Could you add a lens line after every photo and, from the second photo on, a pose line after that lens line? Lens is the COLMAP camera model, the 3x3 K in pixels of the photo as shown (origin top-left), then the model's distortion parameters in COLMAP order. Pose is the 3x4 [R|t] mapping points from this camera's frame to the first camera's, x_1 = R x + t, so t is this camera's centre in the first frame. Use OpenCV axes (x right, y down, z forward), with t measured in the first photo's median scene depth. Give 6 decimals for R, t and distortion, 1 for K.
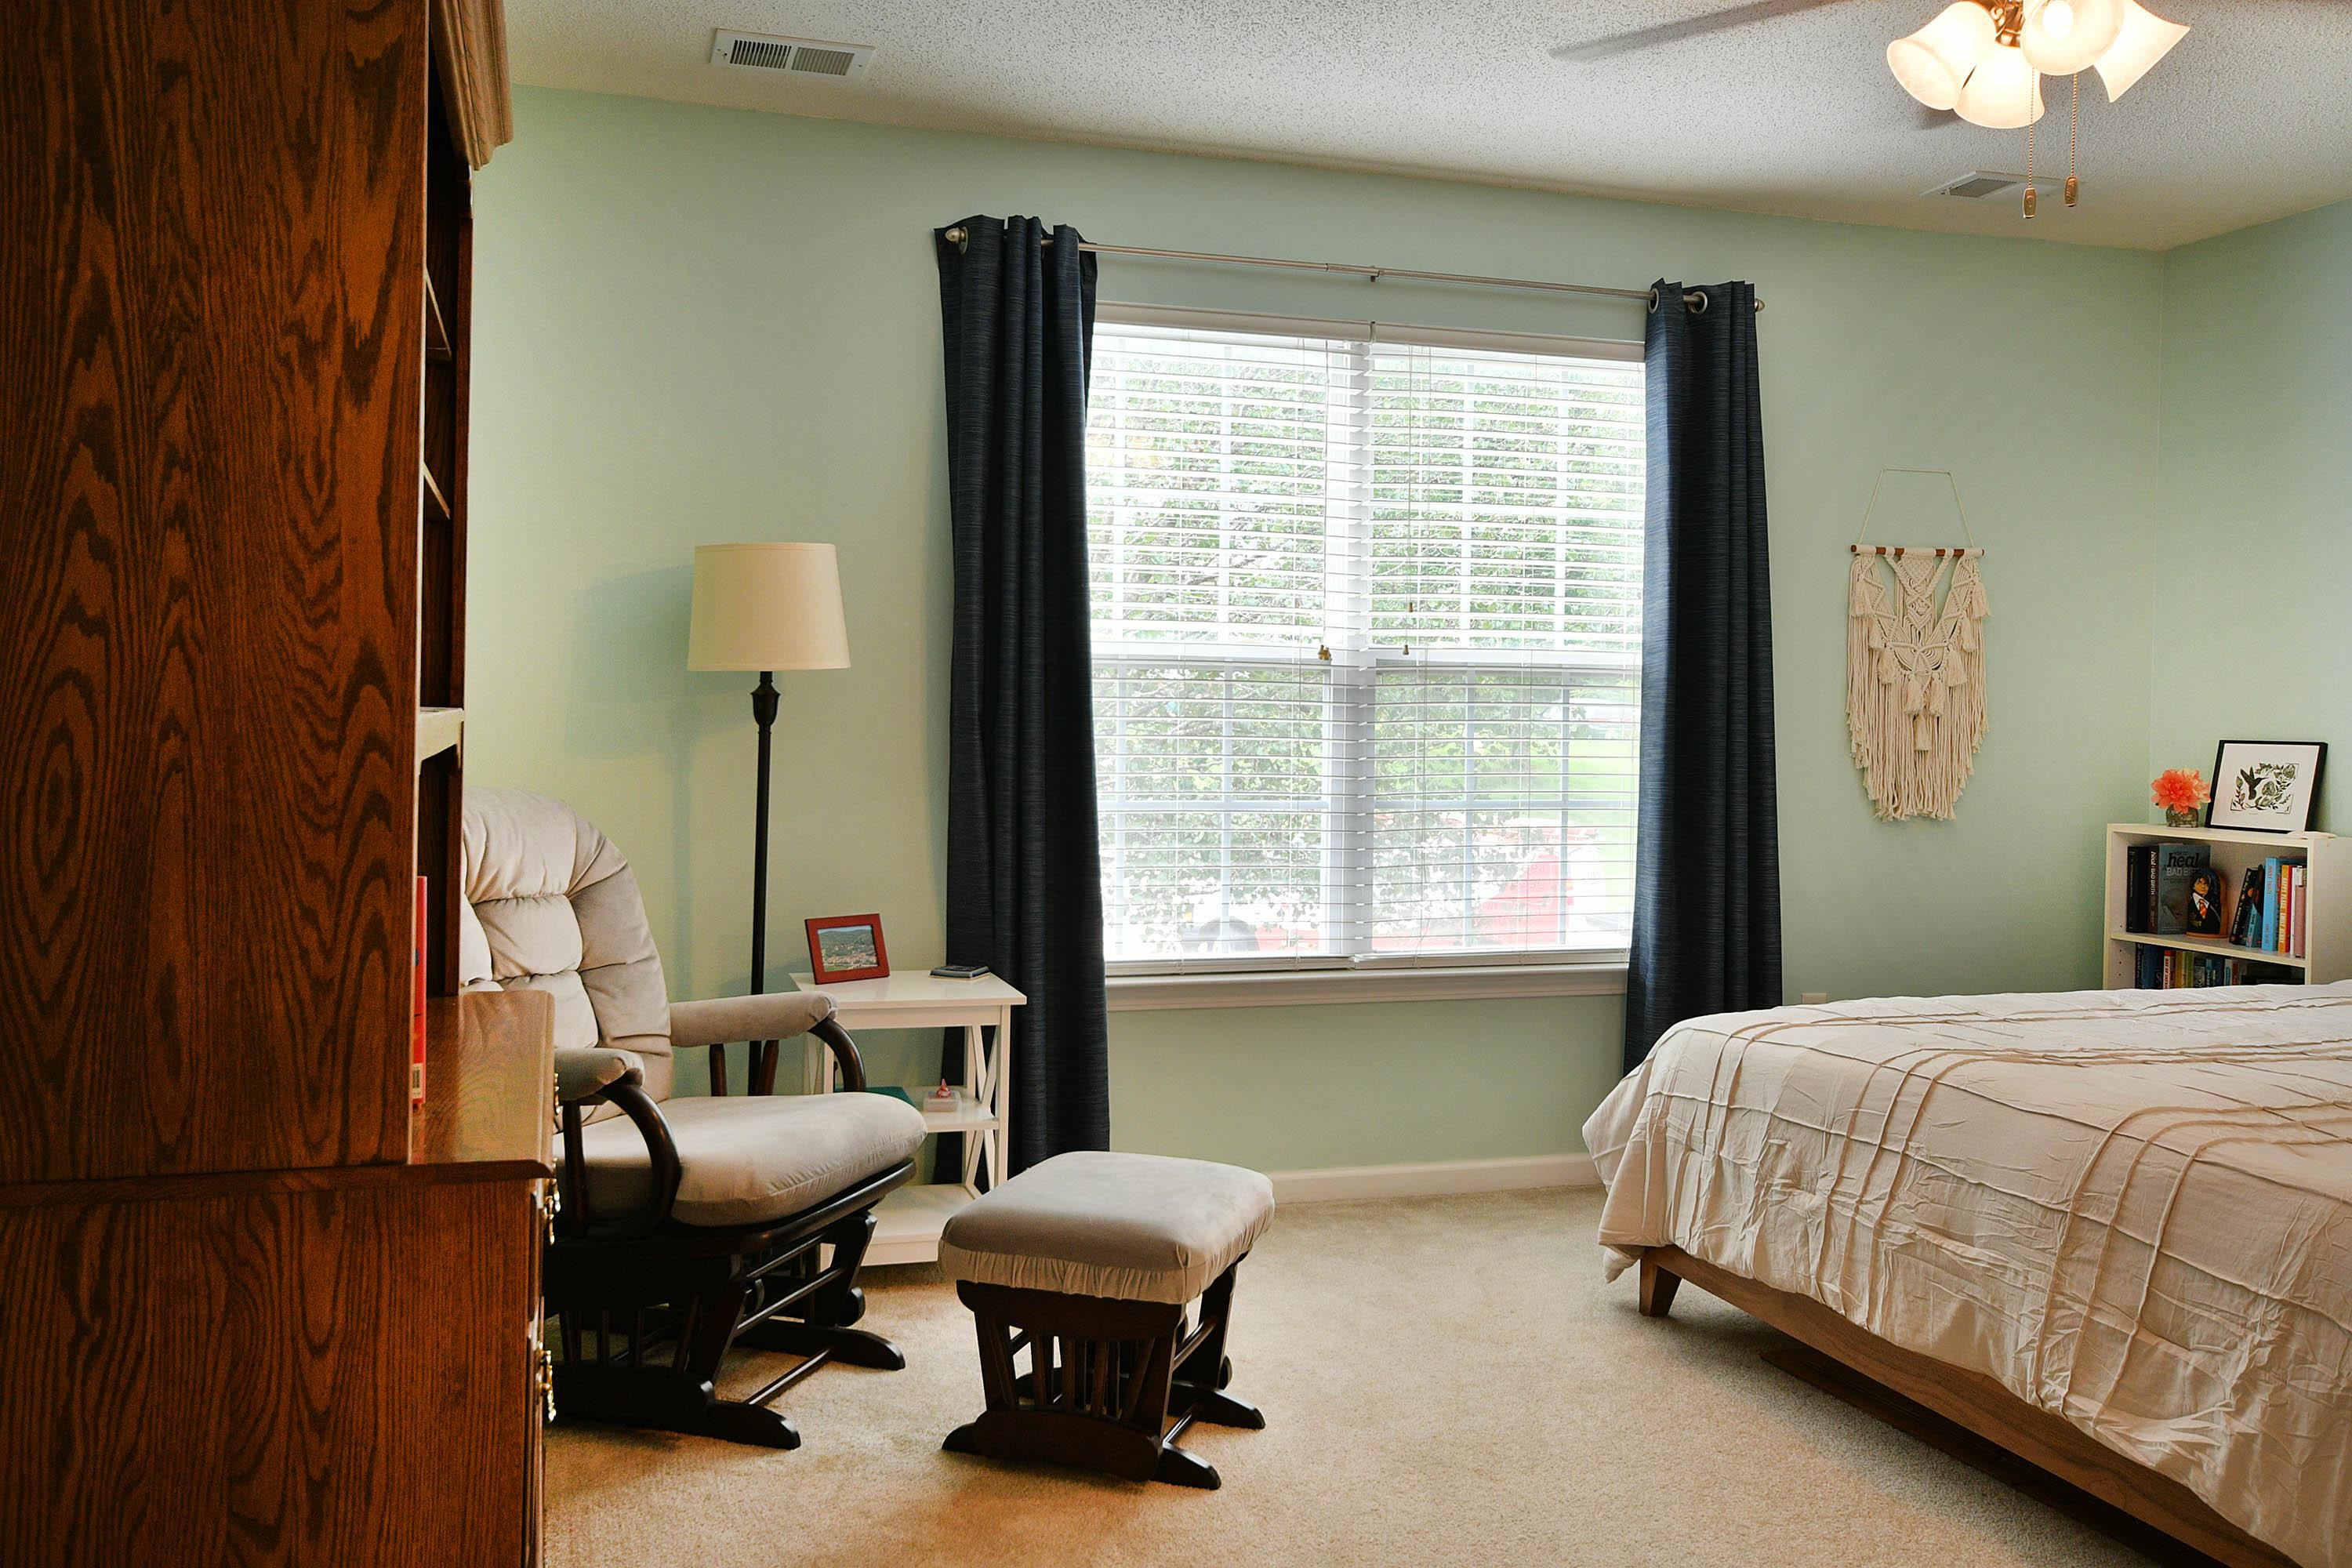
lens RADIAL K [[1945.1, 0, 1172.8], [0, 1945.1, 792.7], [0, 0, 1]] dist [0.010141, 0.002394]
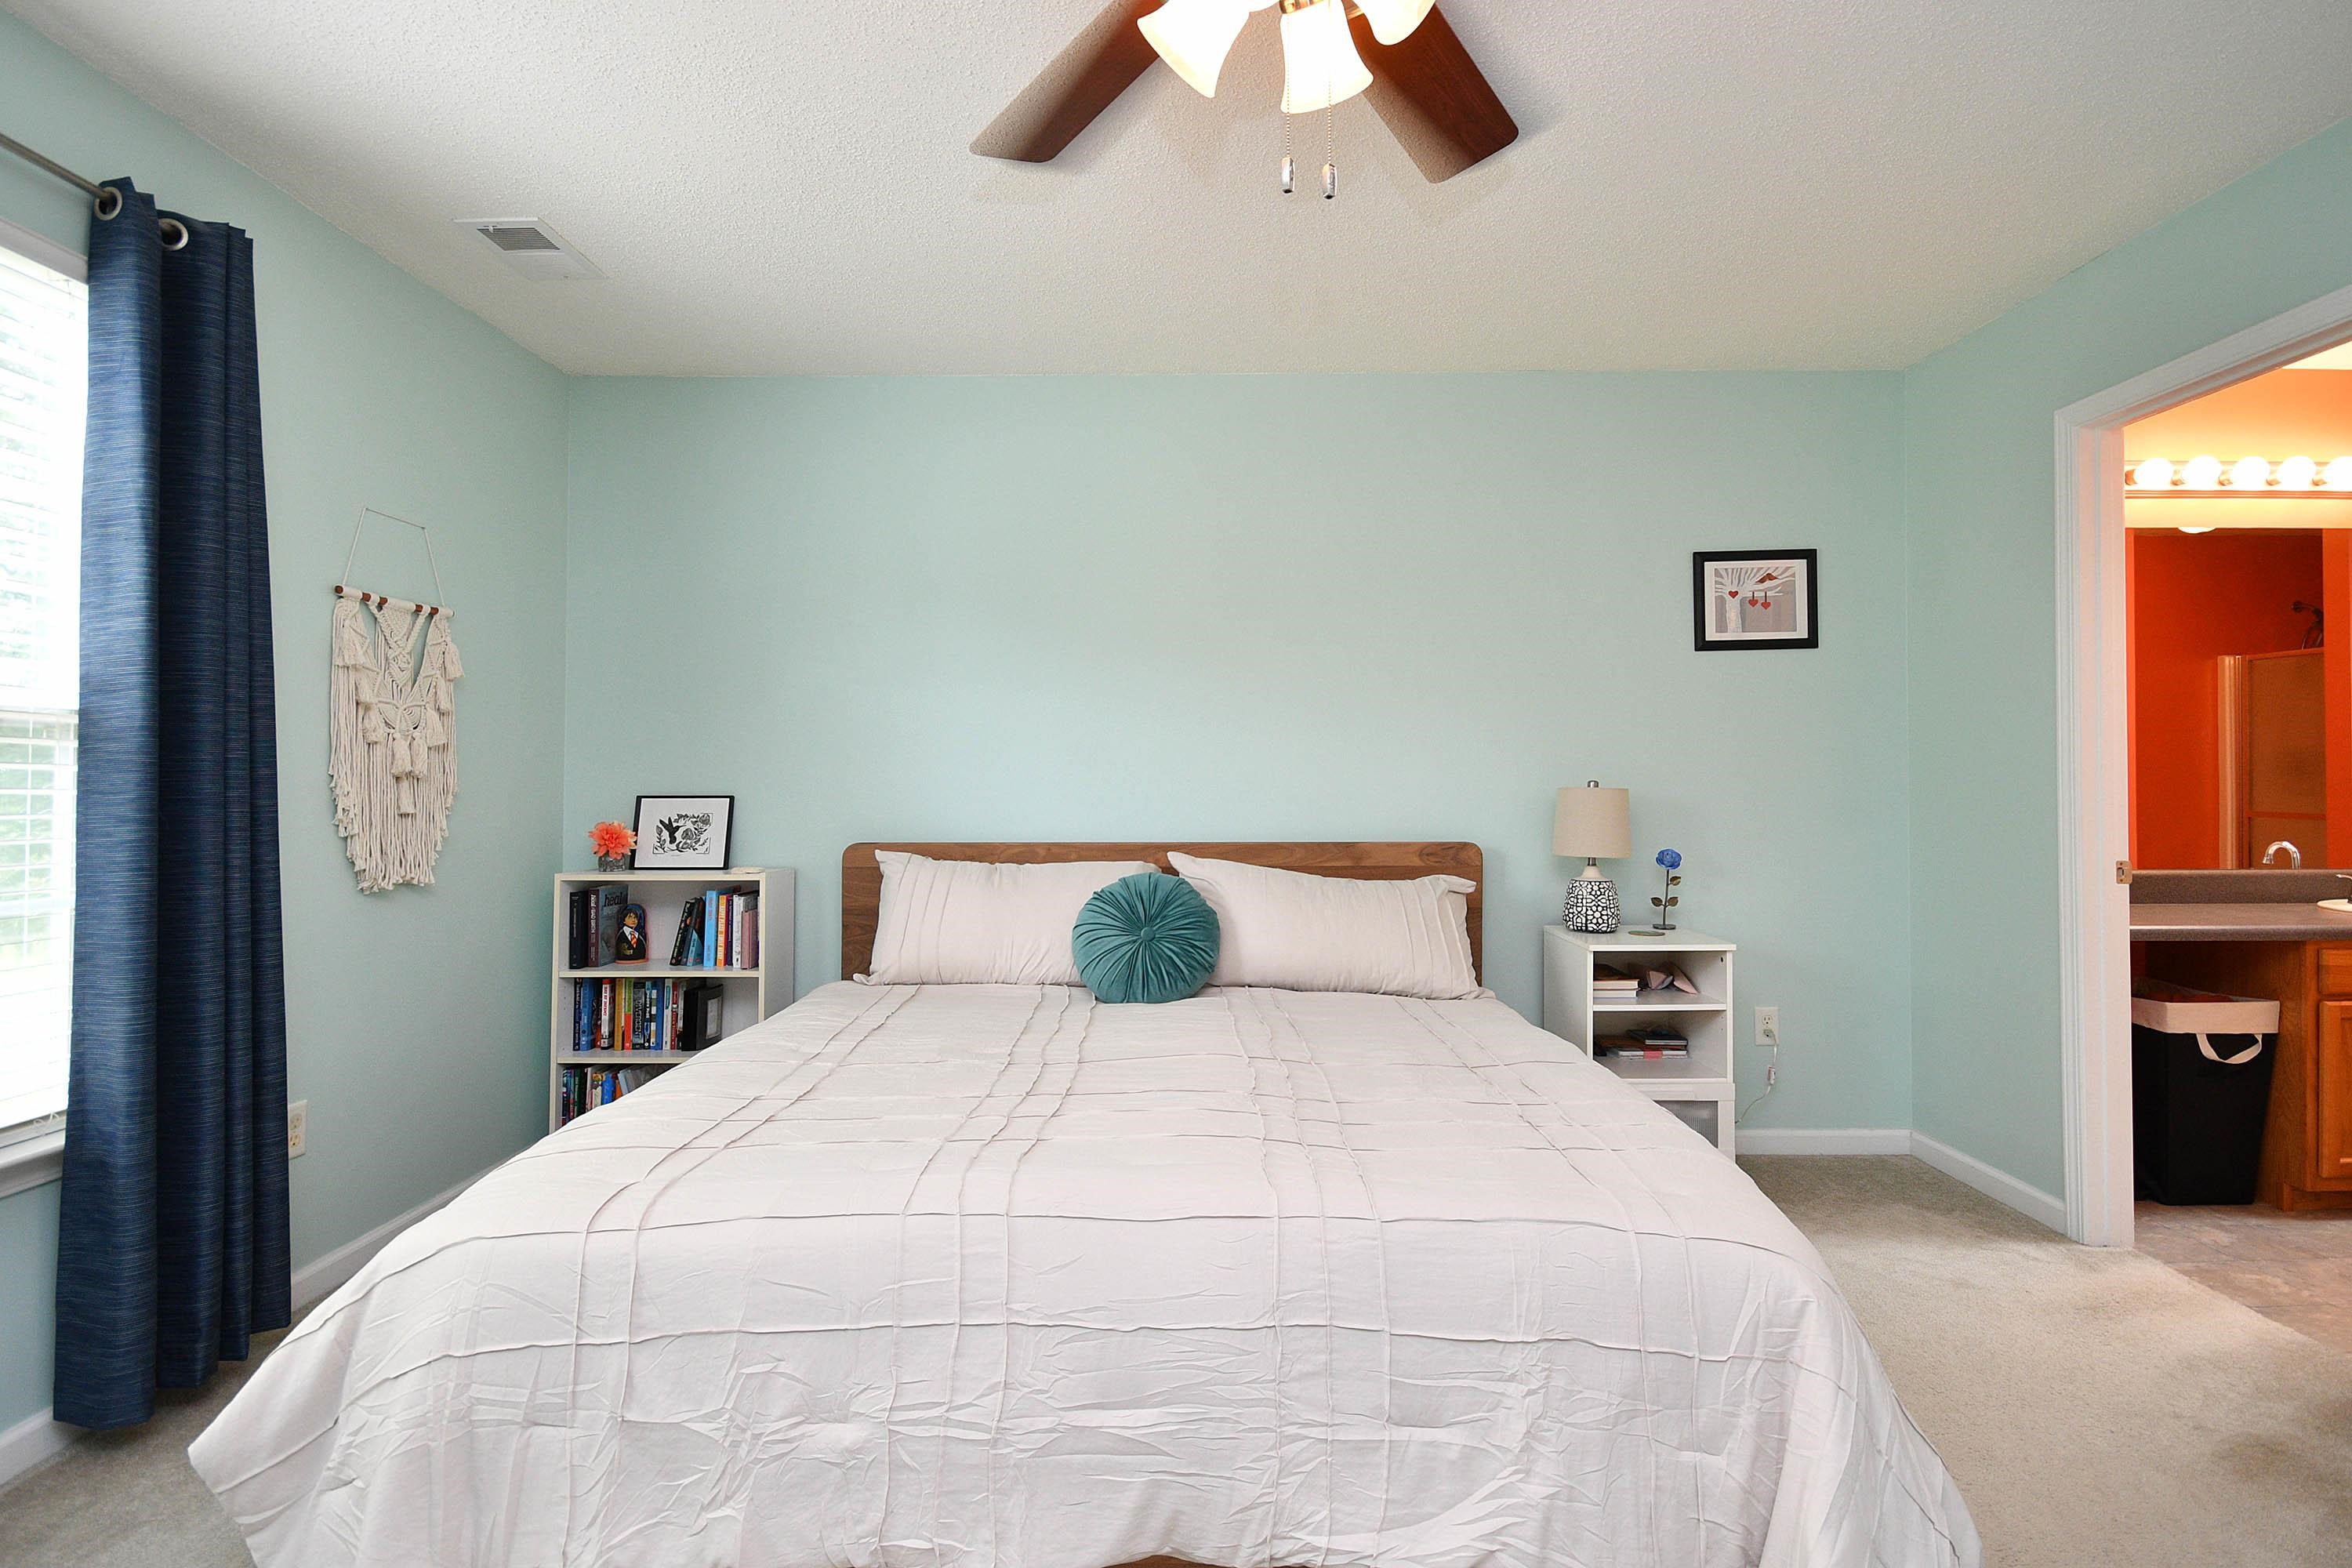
lens RADIAL K [[1134.1, 0, 1180.3], [0, 1134.1, 762.0], [0, 0, 1]] dist [0.008858, -0.009262]
pose [[0.304824, 0.006007, 0.952390, -0.027400], [0.045861, 0.998728, -0.020978, -0.018143], [-0.951304, 0.050072, 0.304161, 0.479267]]
